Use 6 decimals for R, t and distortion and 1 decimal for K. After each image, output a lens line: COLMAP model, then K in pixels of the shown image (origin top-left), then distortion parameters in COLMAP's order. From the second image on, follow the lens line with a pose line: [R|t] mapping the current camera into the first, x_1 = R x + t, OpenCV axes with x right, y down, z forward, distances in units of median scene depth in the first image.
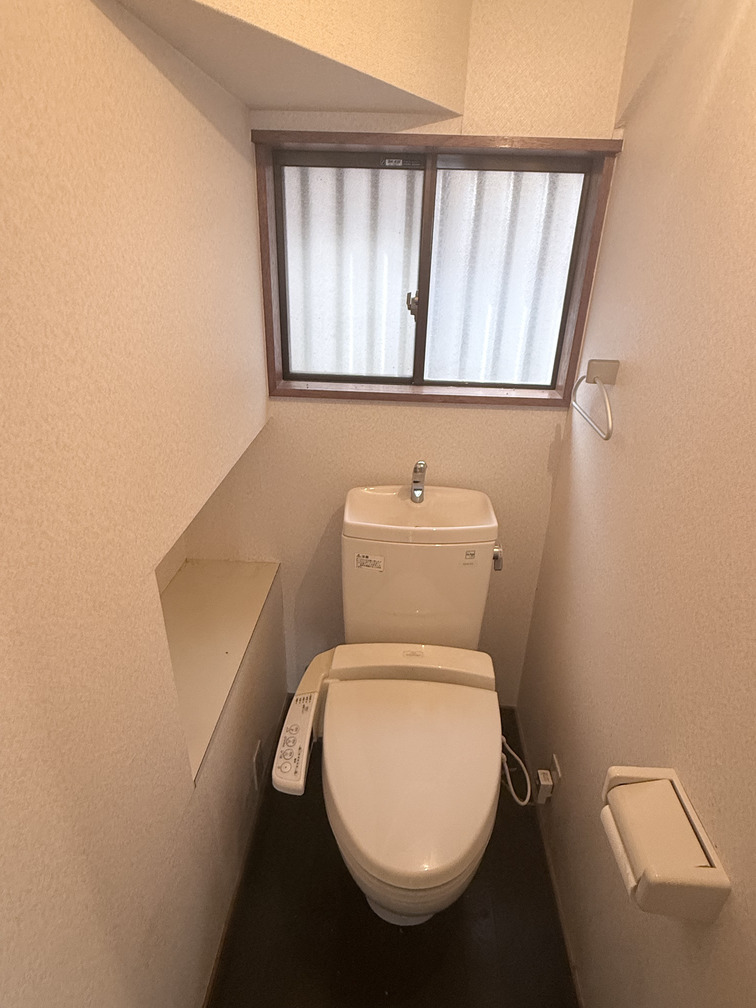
lens RADIAL K [[556.0, 0, 378.0], [0, 556.0, 504.0], [0, 0, 1]] dist [-0.021141, 0.024241]
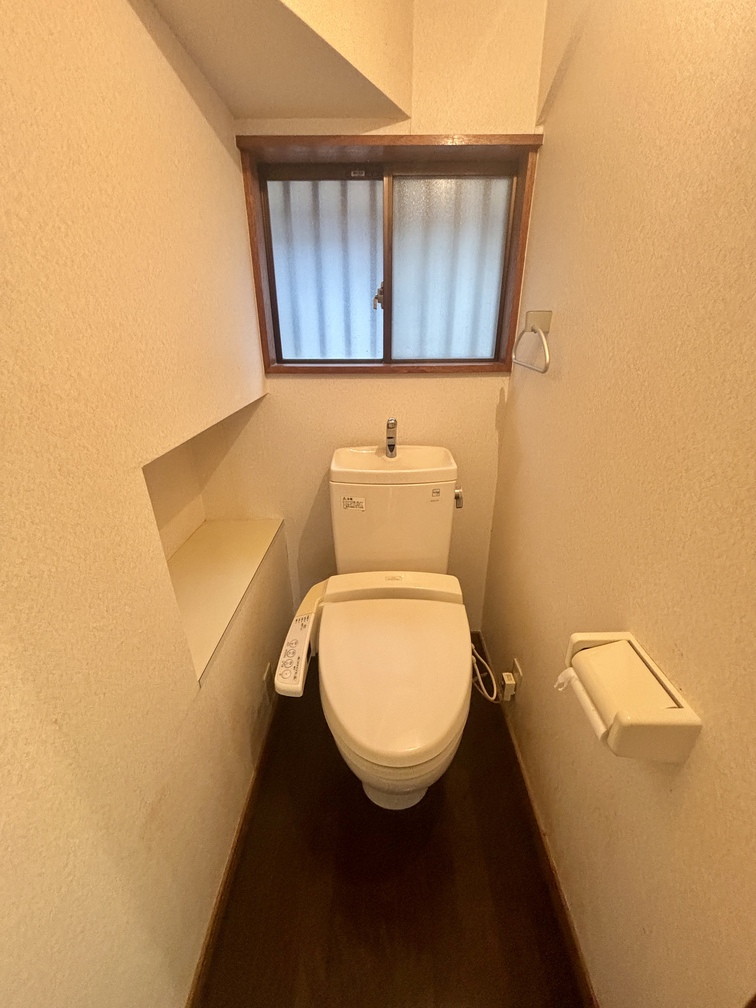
lens RADIAL K [[405.1, 0, 379.1], [0, 405.1, 503.6], [0, 0, 1]] dist [-0.000535, -0.000276]
pose [[0.998659, -0.045694, 0.024322, 0.019575], [0.046533, 0.998298, -0.035156, 0.143549], [-0.022674, 0.036241, 0.999086, 0.126218]]
